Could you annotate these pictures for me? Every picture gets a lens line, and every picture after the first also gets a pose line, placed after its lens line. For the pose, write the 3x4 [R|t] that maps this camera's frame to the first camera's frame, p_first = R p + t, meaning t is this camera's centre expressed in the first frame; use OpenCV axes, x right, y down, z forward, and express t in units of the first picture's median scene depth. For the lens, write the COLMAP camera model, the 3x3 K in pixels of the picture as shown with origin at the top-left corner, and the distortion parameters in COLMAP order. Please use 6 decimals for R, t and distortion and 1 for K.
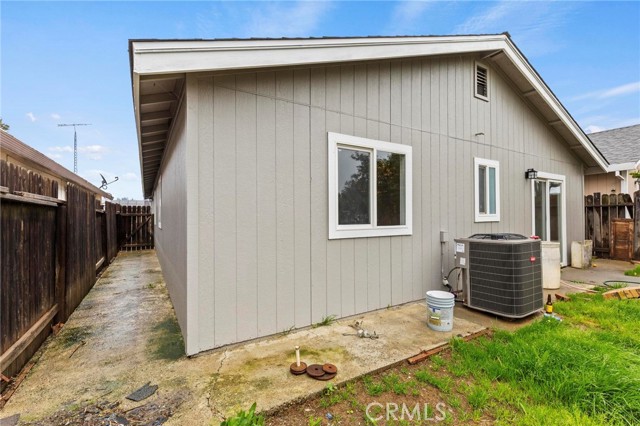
lens RADIAL K [[288.9, 0, 321.4], [0, 288.9, 214.1], [0, 0, 1]] dist [0.000783, 0.000087]
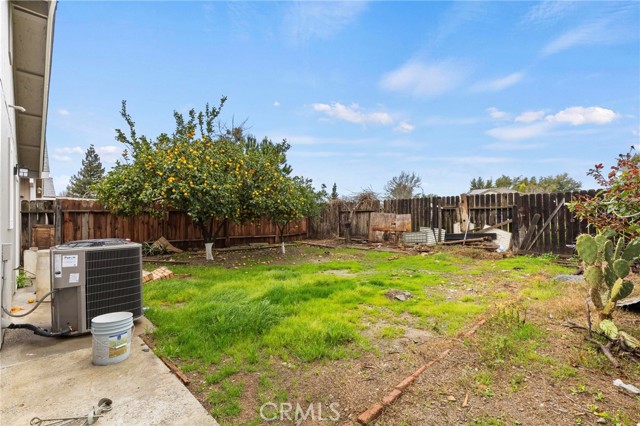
lens RADIAL K [[288.9, 0, 325.2], [0, 288.9, 215.3], [0, 0, 1]] dist [0.000783, 0.000087]
pose [[-0.248288, 0.020436, 0.968471, -0.420694], [0.005041, 0.999791, -0.019805, 0.012320], [-0.968673, -0.000035, -0.248339, 0.514153]]
